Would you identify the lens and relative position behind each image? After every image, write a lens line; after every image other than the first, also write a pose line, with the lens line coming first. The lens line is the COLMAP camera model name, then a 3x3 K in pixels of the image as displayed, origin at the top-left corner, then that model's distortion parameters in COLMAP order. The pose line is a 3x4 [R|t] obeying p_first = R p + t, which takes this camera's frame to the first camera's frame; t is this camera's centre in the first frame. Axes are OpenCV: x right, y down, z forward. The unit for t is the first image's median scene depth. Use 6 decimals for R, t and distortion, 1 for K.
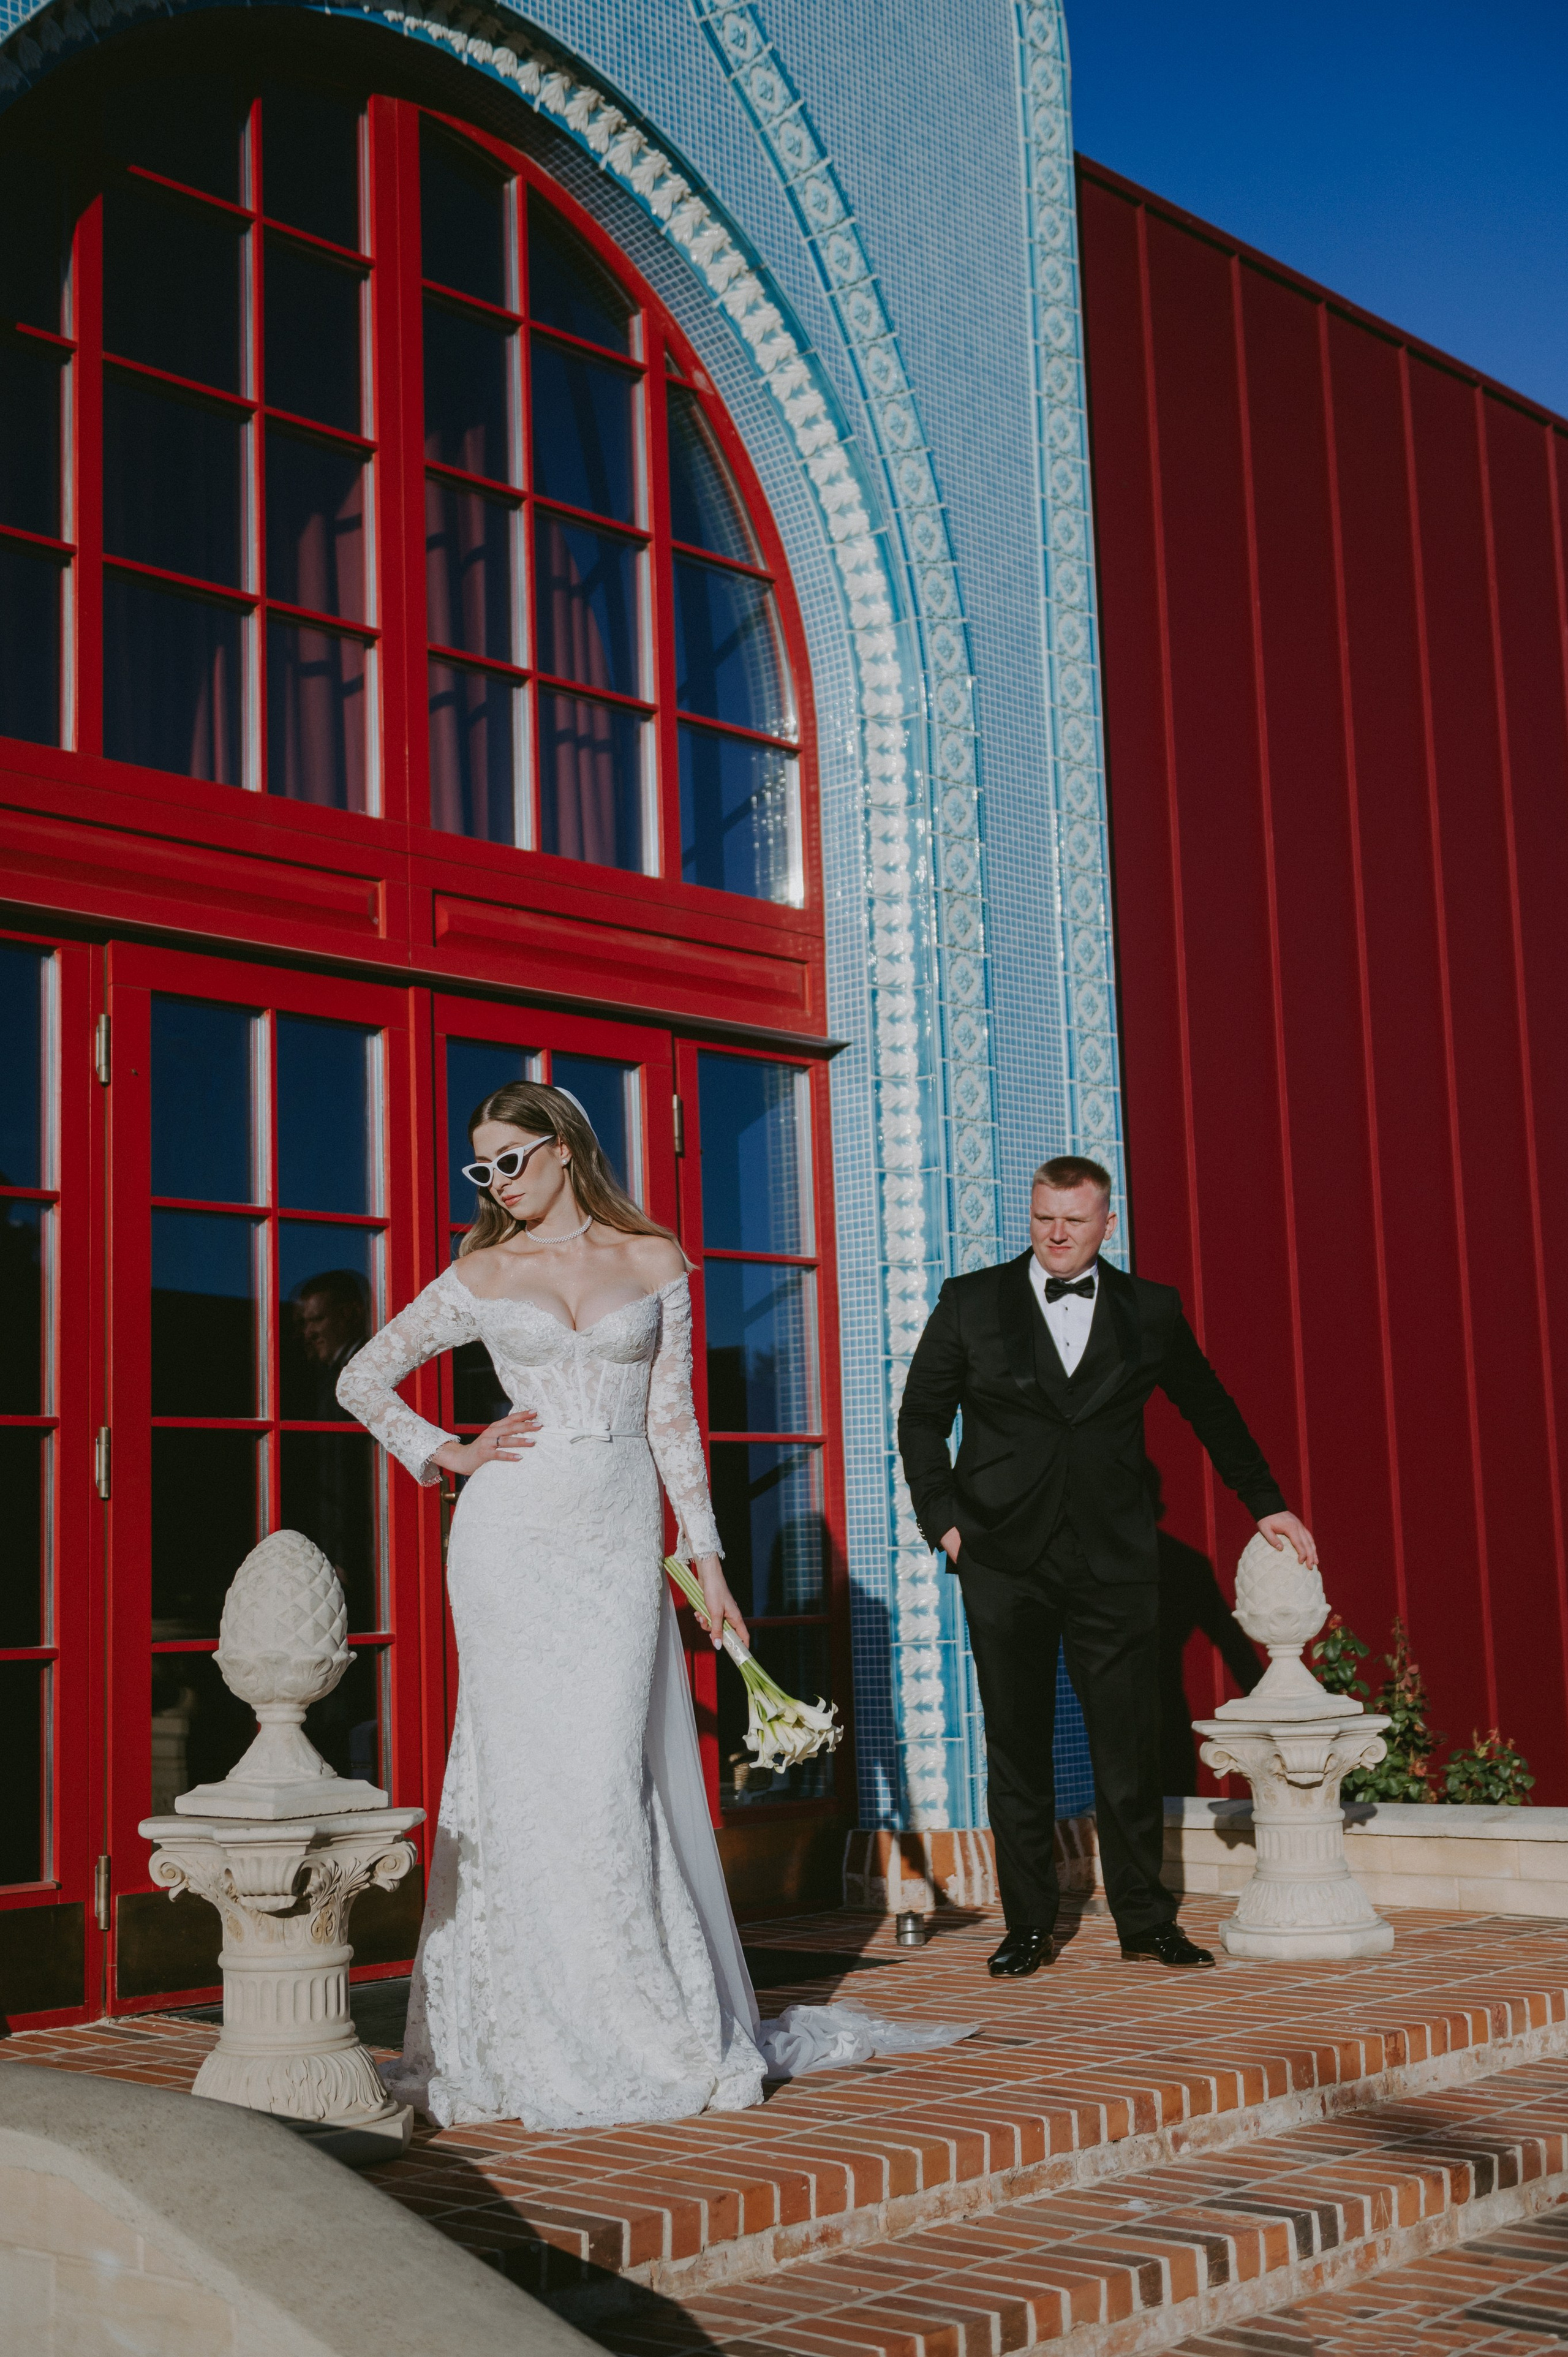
lens RADIAL K [[2891.1, 0, 737.3], [0, 2891.1, 1149.1], [0, 0, 1]] dist [-0.007794, 0.025616]
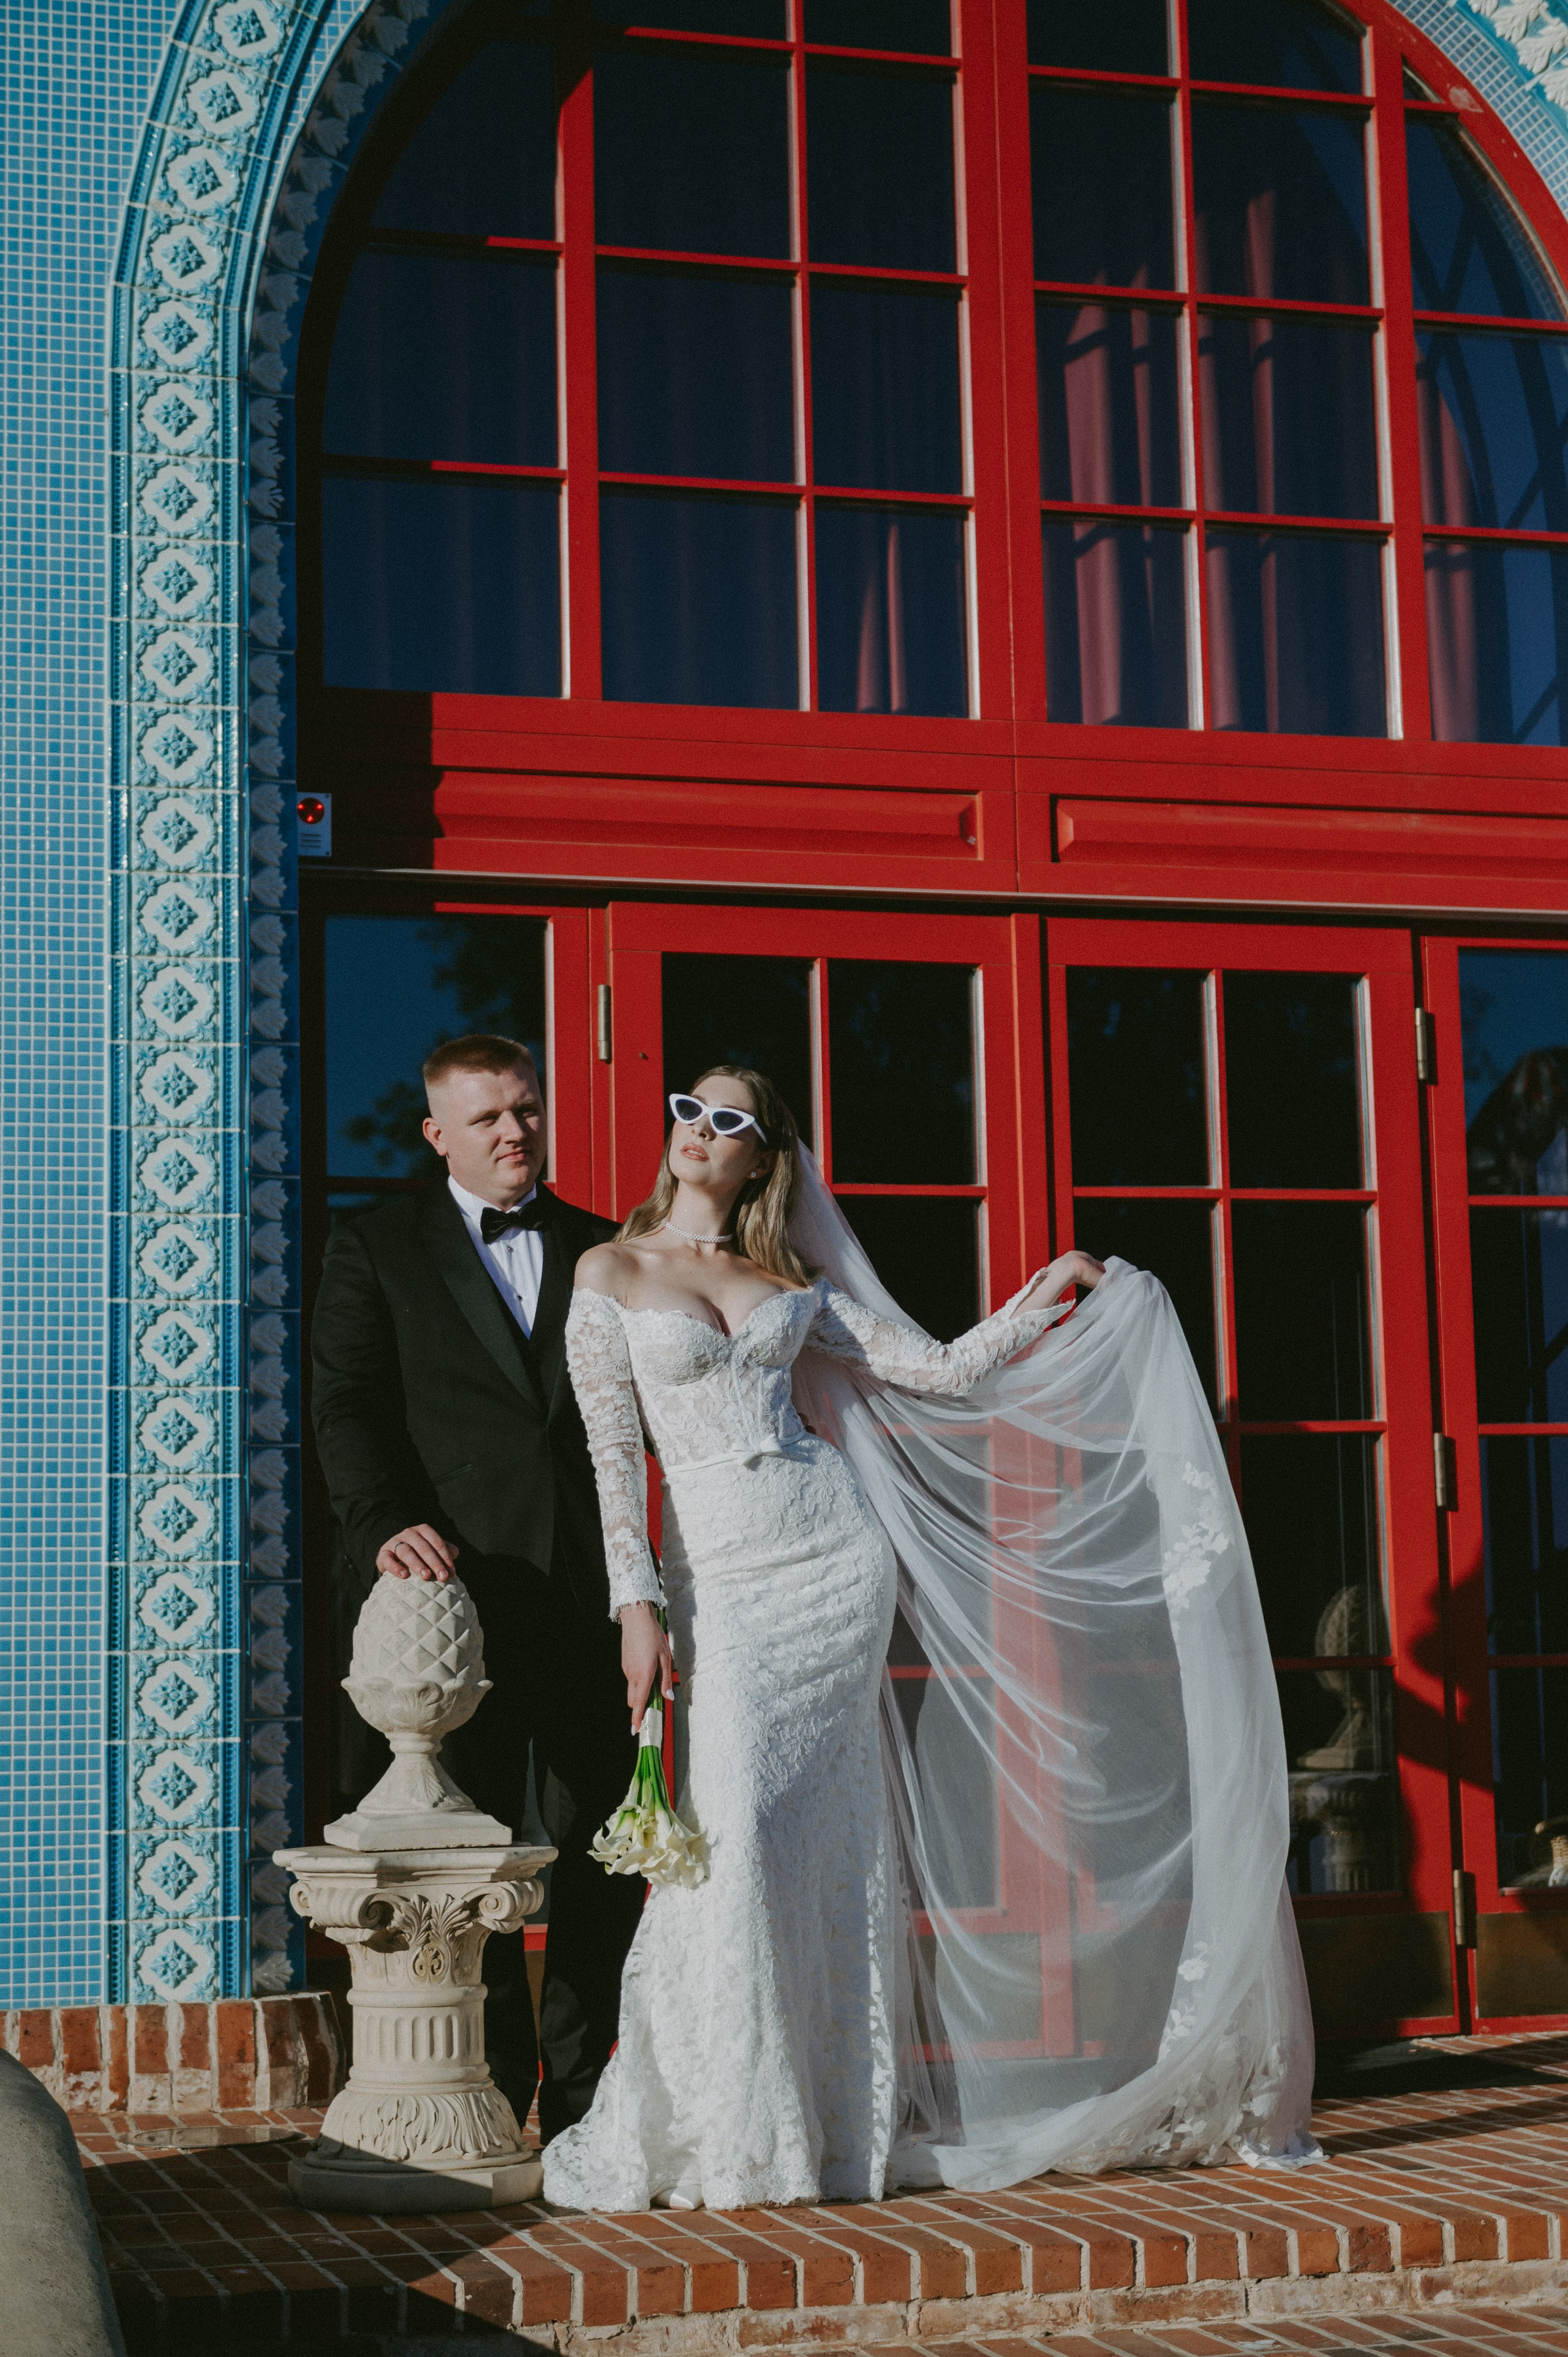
lens RADIAL K [[3835.7, 0, 774.2], [0, 3835.7, 1152.0], [0, 0, 1]] dist [0.017803, -0.035230]
pose [[0.863731, -0.052149, -0.501248, 0.341993], [0.068415, 0.997557, 0.014107, -0.005748], [0.499288, -0.046477, 0.865189, -0.018560]]
